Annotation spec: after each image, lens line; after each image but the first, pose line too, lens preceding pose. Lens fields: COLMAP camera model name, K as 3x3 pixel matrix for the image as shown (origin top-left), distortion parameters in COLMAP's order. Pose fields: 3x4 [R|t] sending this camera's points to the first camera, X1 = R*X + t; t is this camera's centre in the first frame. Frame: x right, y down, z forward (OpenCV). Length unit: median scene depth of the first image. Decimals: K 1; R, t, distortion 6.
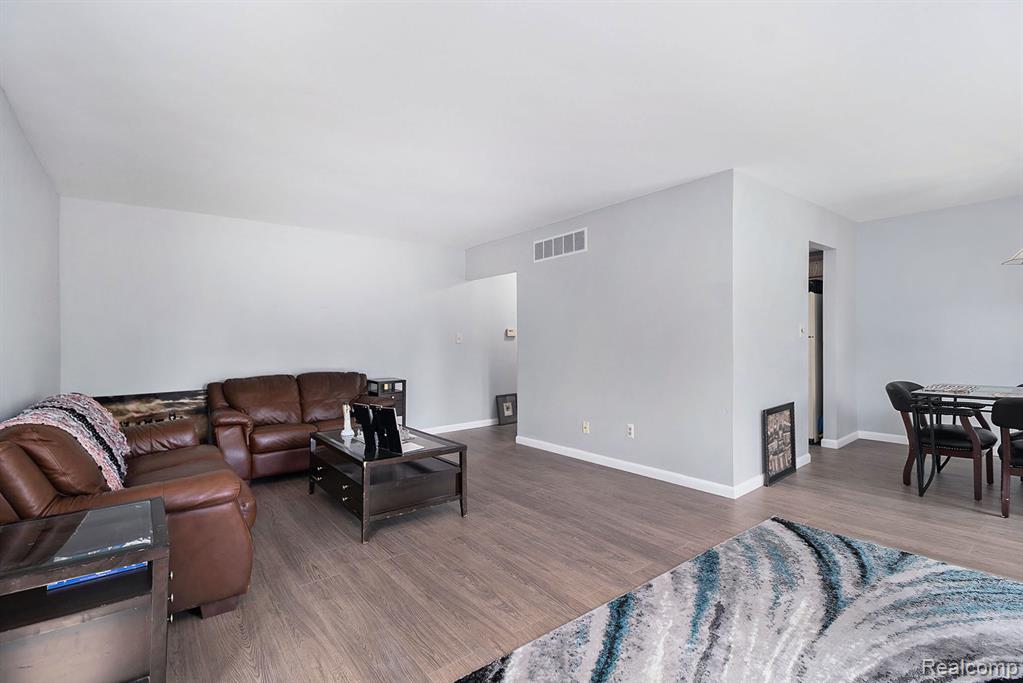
lens RADIAL K [[467.5, 0, 511.8], [0, 467.5, 344.2], [0, 0, 1]] dist [-0.011205, -0.000997]
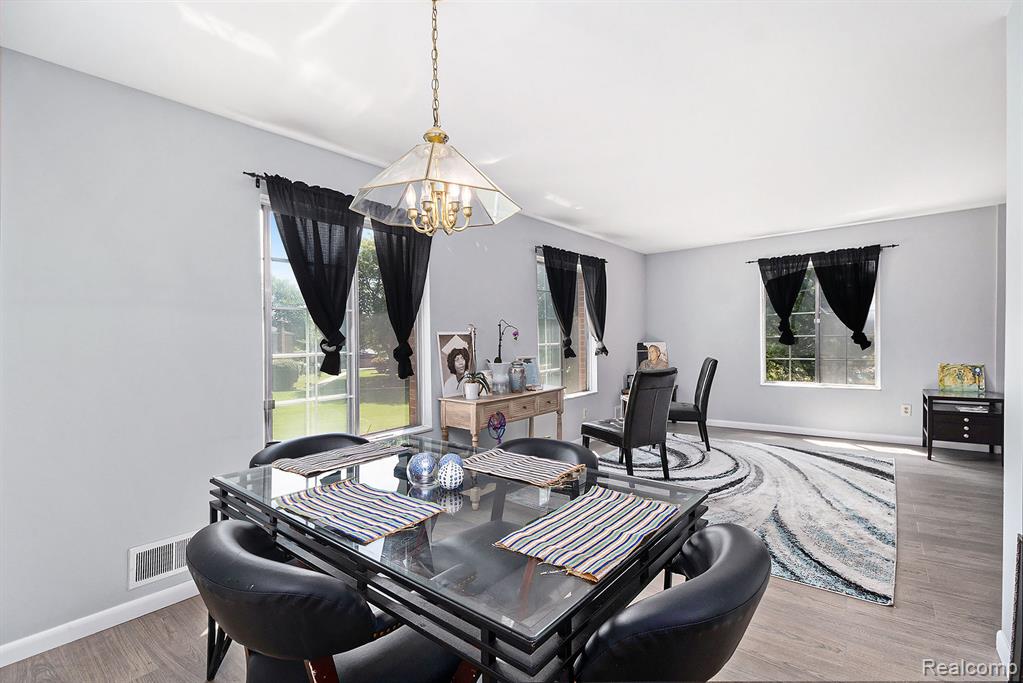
lens RADIAL K [[467.5, 0, 511.8], [0, 467.5, 344.2], [0, 0, 1]] dist [-0.011205, -0.000997]
pose [[-0.971903, 0.045470, -0.230949, 1.238005], [0.041072, 0.998872, 0.023818, -0.061236], [0.231772, 0.013663, -0.972674, 1.507350]]
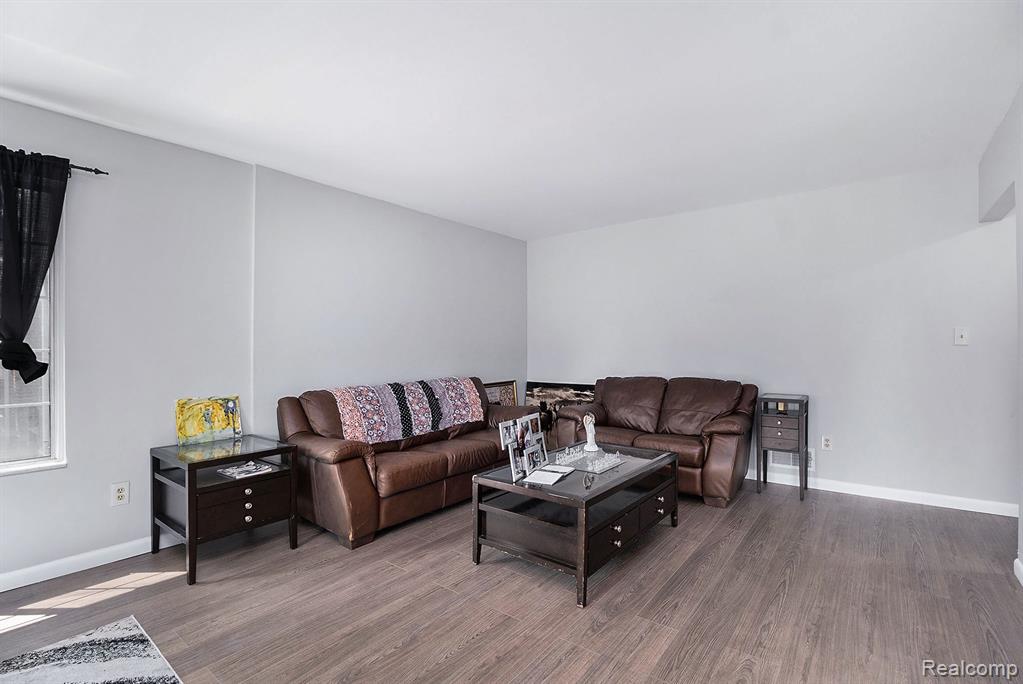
lens RADIAL K [[467.5, 0, 511.8], [0, 467.5, 344.7], [0, 0, 1]] dist [-0.011205, -0.000997]
pose [[0.250249, 0.012263, -0.968104, 0.488891], [-0.000104, 0.999920, 0.012639, -0.016570], [0.968182, -0.003062, 0.250230, 0.691070]]
